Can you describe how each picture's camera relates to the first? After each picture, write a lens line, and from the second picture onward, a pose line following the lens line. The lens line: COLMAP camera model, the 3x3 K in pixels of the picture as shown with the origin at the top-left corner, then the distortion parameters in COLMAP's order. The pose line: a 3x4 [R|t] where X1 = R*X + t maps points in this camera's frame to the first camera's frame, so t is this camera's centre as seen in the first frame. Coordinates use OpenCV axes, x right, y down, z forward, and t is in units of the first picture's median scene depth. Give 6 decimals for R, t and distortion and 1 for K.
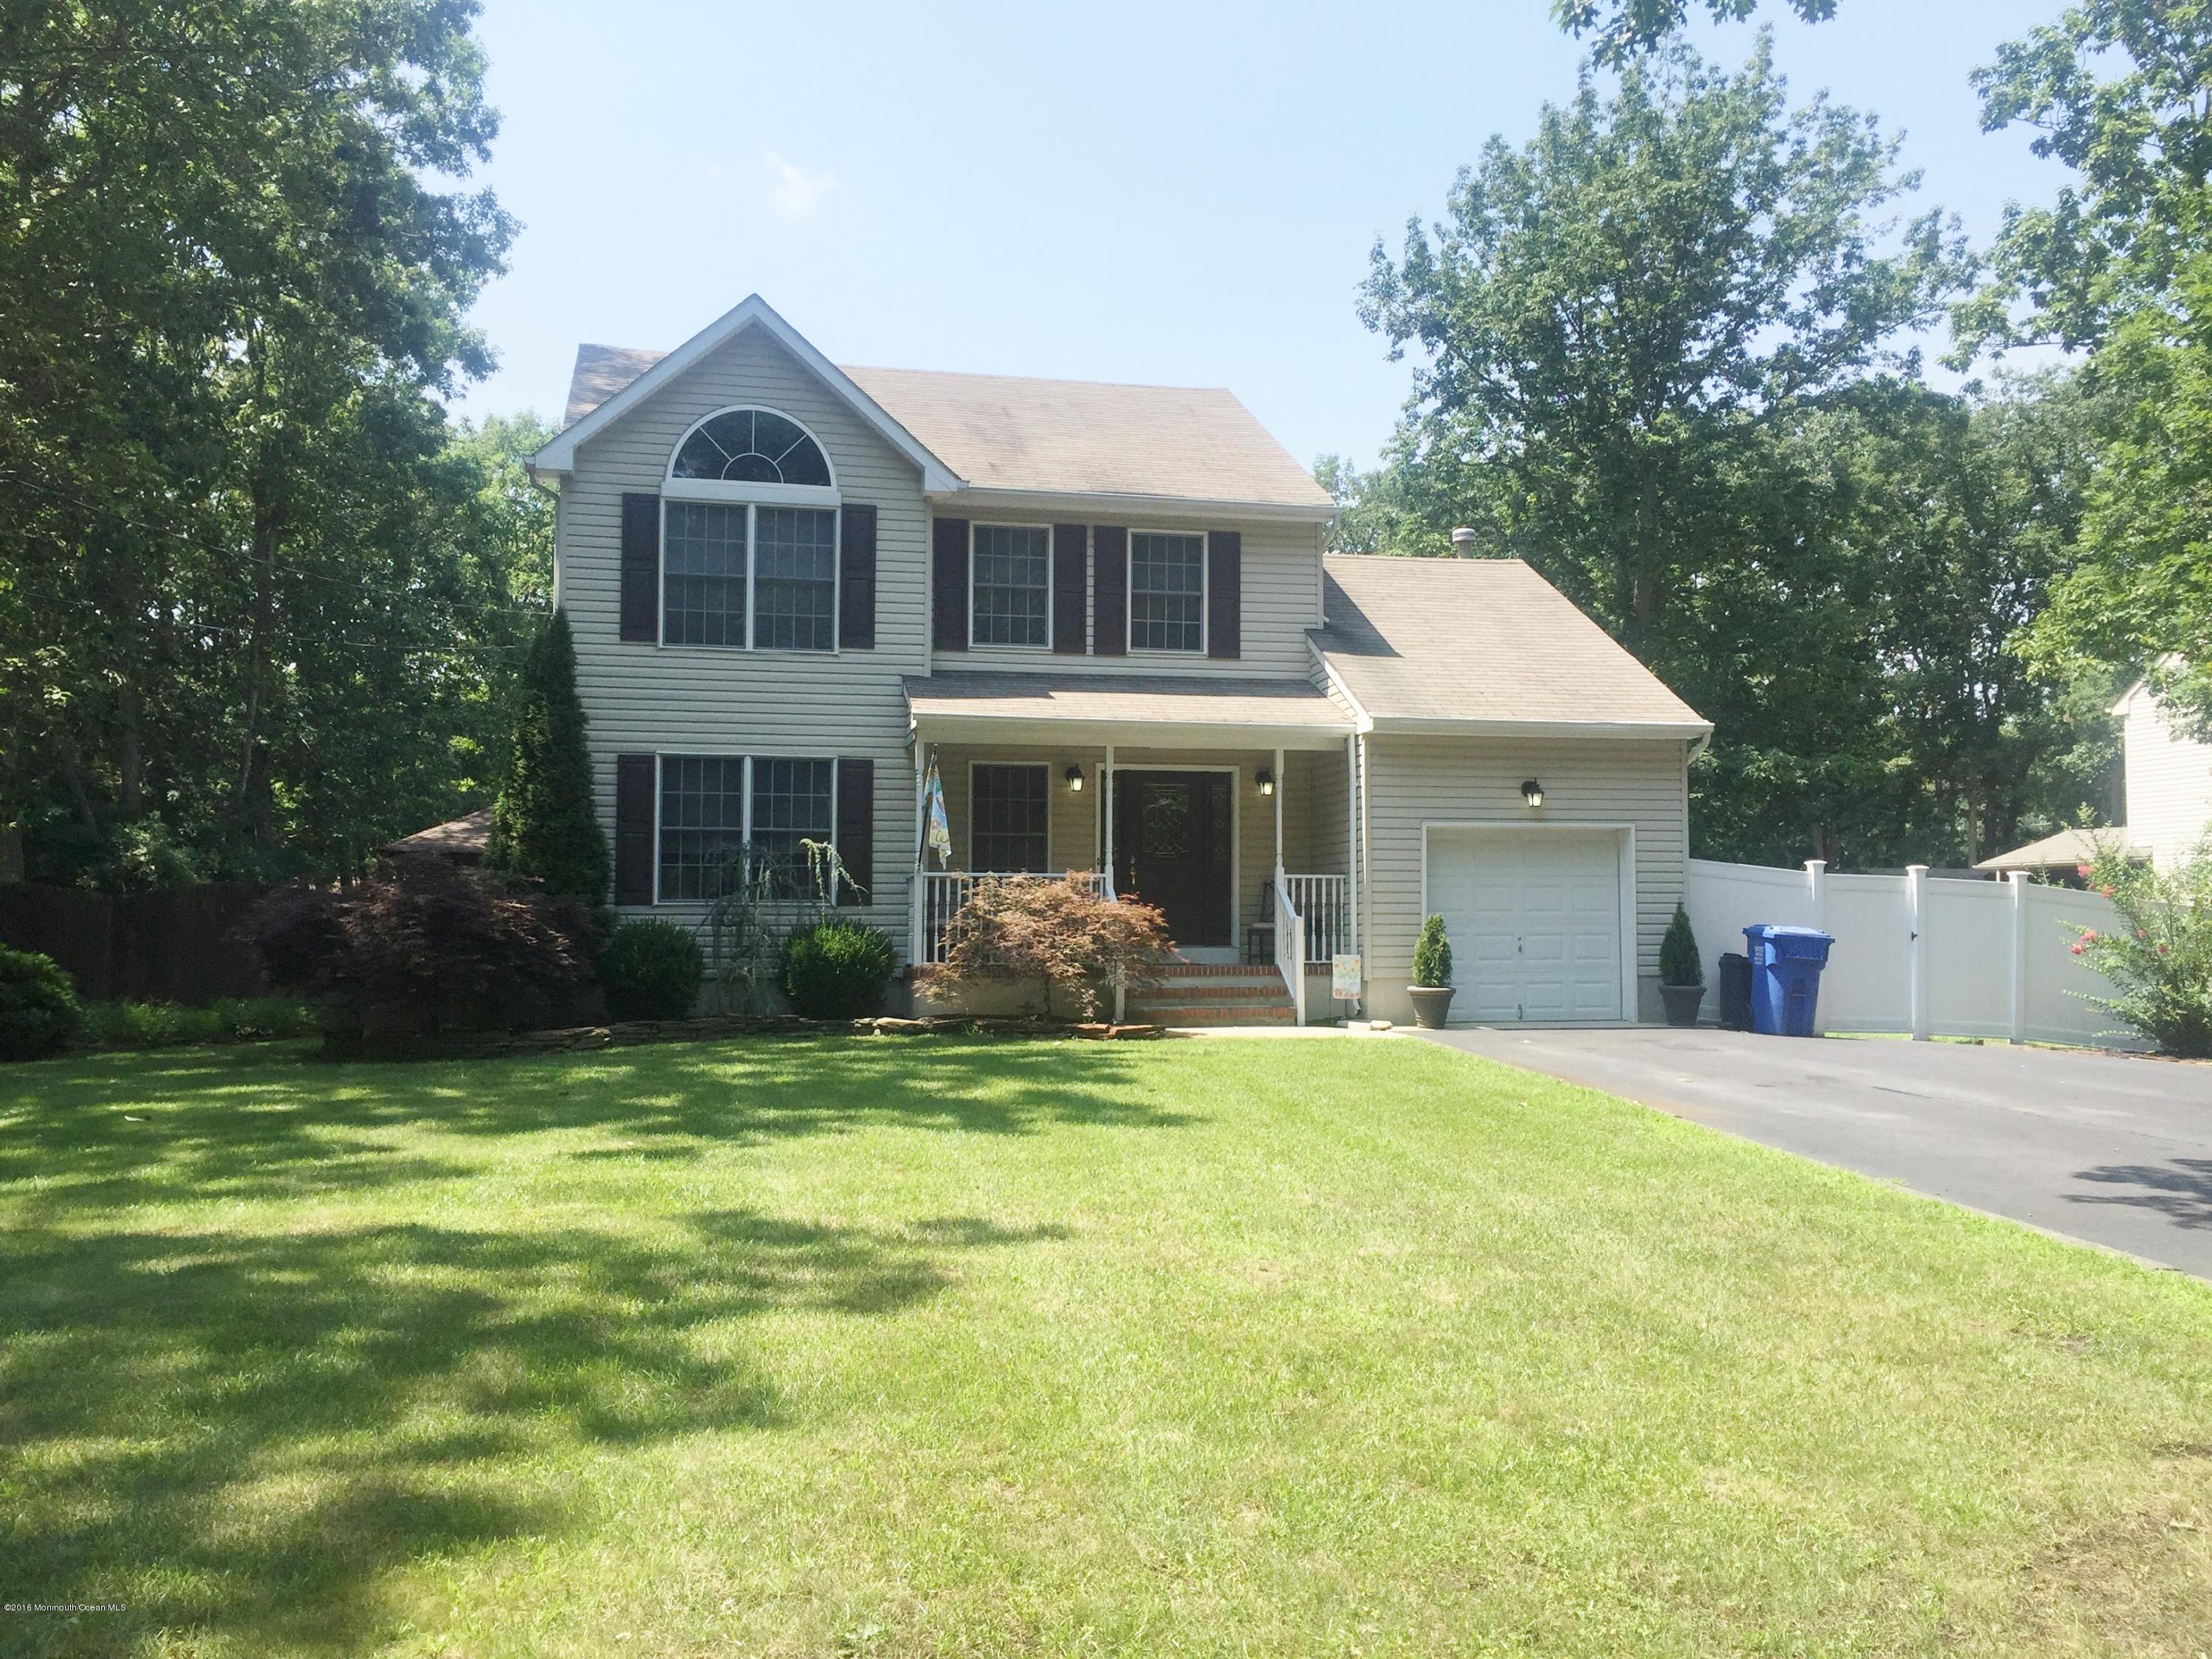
lens RADIAL K [[1895.7, 0, 1105.4], [0, 1895.7, 839.8], [0, 0, 1]] dist [0.077842, -0.102261]
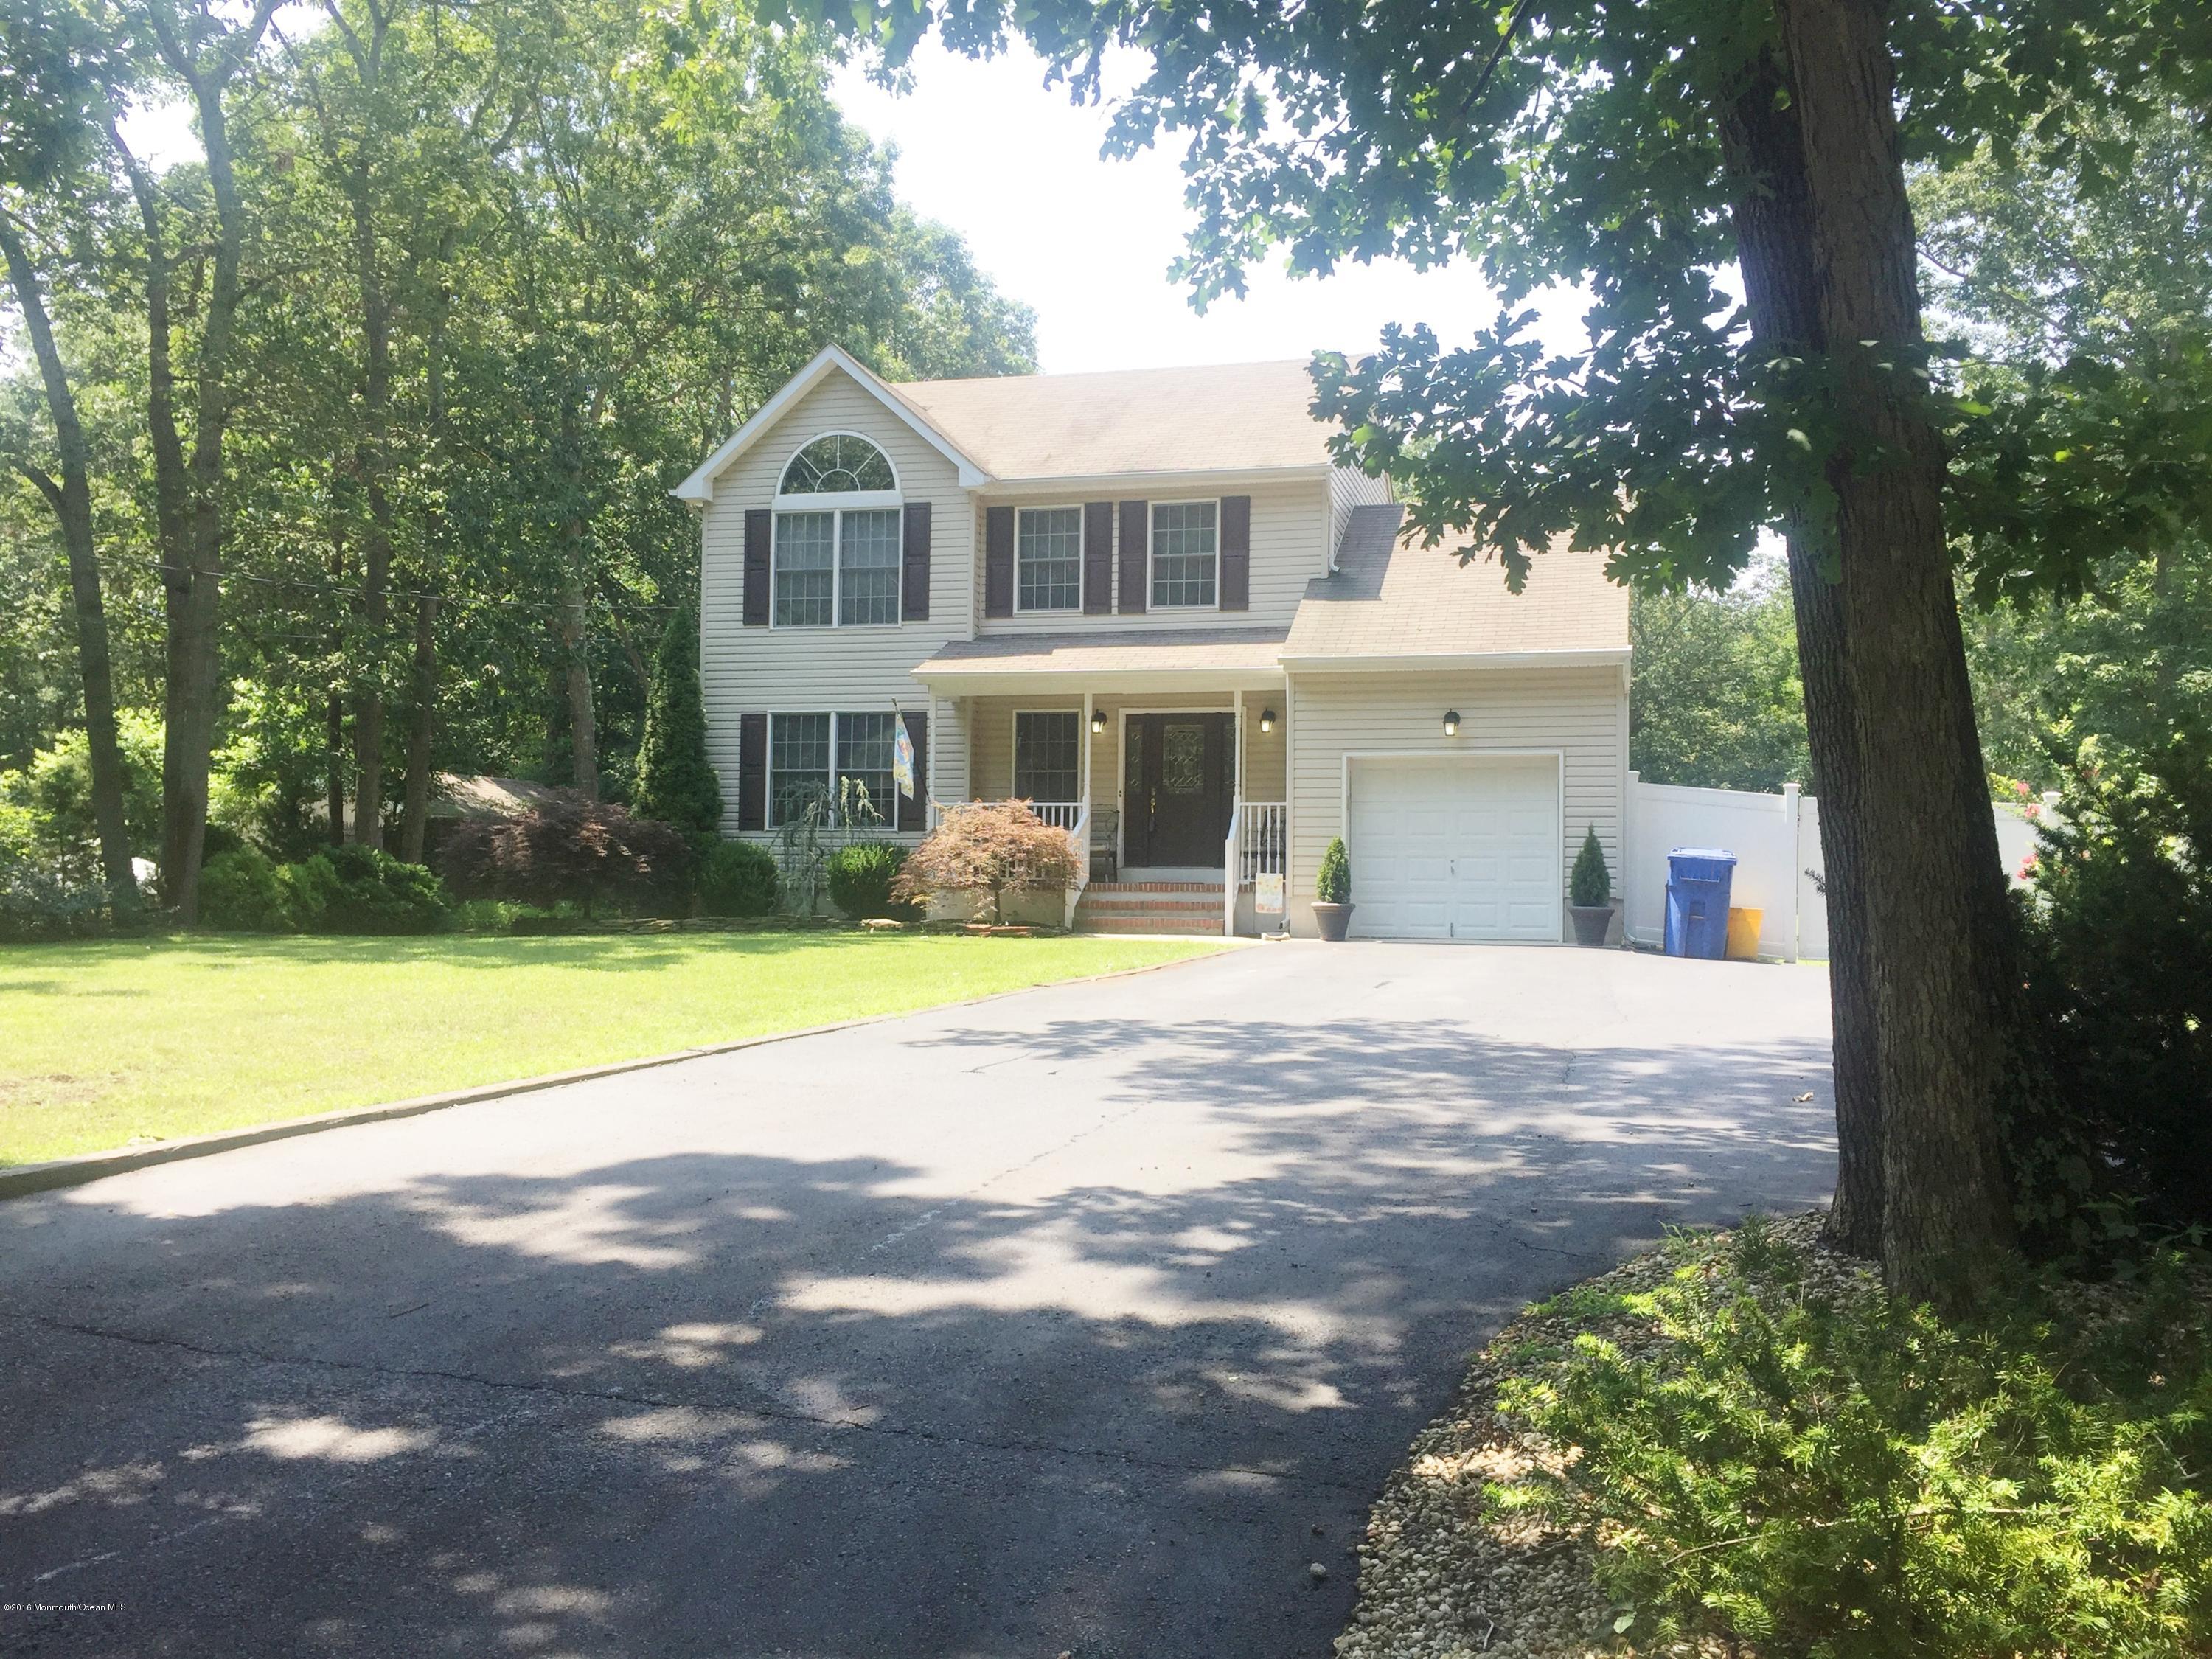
lens RADIAL K [[1895.7, 0, 1106.3], [0, 1895.7, 823.5], [0, 0, 1]] dist [0.077842, -0.102261]
pose [[0.883004, -0.004628, -0.469343, 0.550926], [0.011280, 0.999872, 0.011361, 0.017178], [0.469230, -0.015326, 0.882943, -0.023884]]
